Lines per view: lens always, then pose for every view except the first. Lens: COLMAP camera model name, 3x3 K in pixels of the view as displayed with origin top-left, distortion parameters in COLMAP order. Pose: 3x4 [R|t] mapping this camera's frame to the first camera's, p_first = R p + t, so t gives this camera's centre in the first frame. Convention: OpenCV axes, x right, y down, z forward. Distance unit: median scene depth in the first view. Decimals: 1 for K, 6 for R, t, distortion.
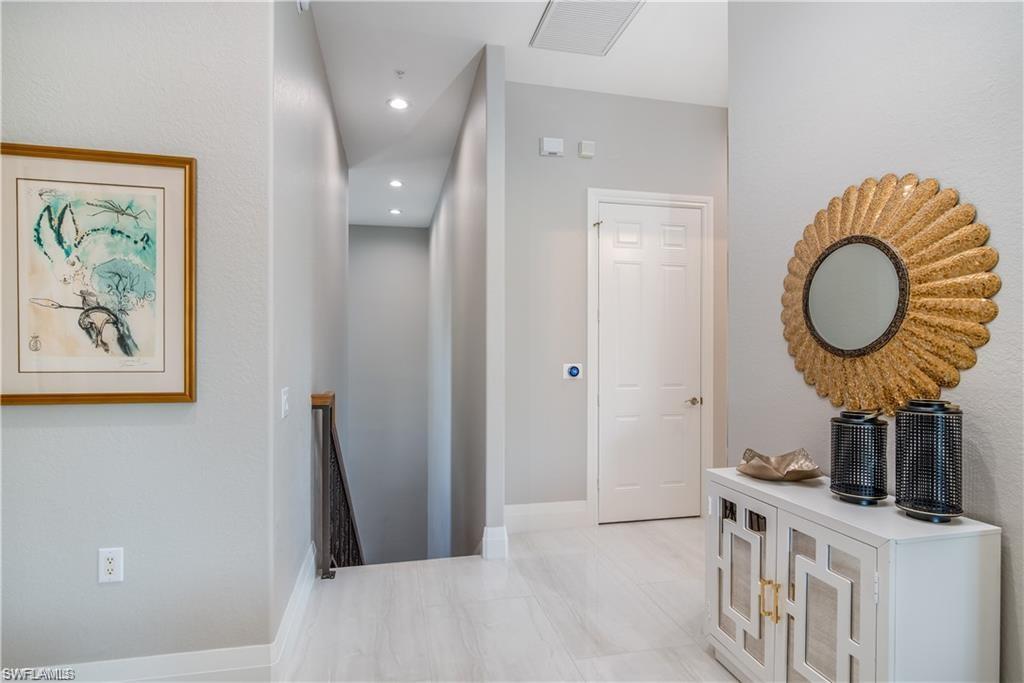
lens RADIAL K [[531.6, 0, 508.3], [0, 531.6, 347.1], [0, 0, 1]] dist [0.000378, 0.000068]
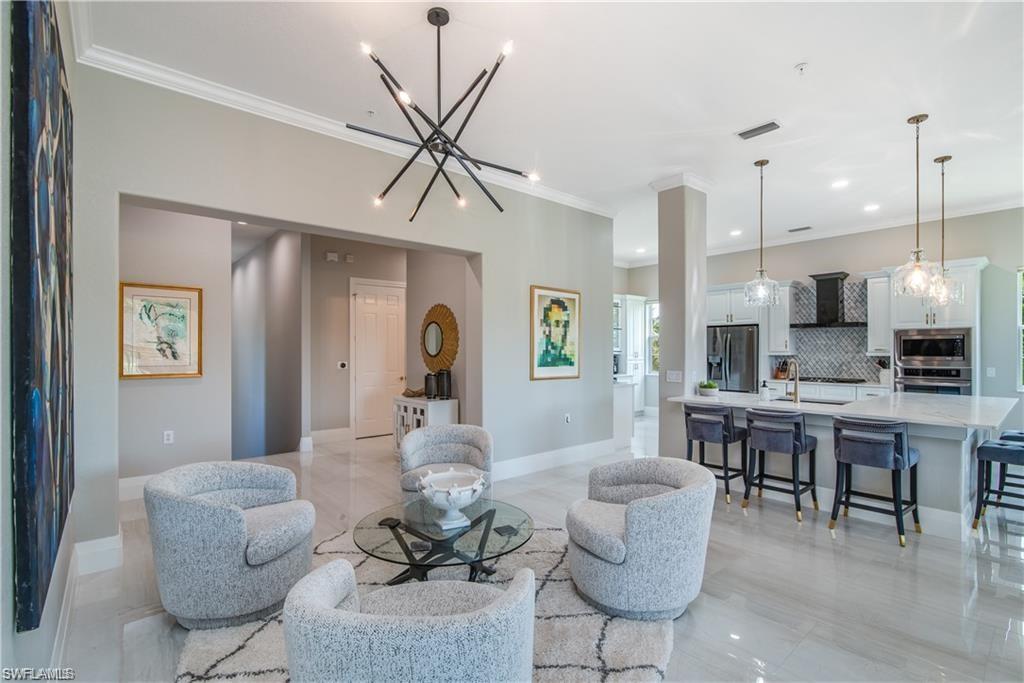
lens RADIAL K [[469.7, 0, 505.6], [0, 469.7, 349.3], [0, 0, 1]] dist [-0.004441, -0.000135]
pose [[0.890239, -0.003268, 0.455482, -0.305297], [0.003878, 0.999992, -0.000405, -0.030104], [-0.455477, 0.002127, 0.890245, -1.910623]]
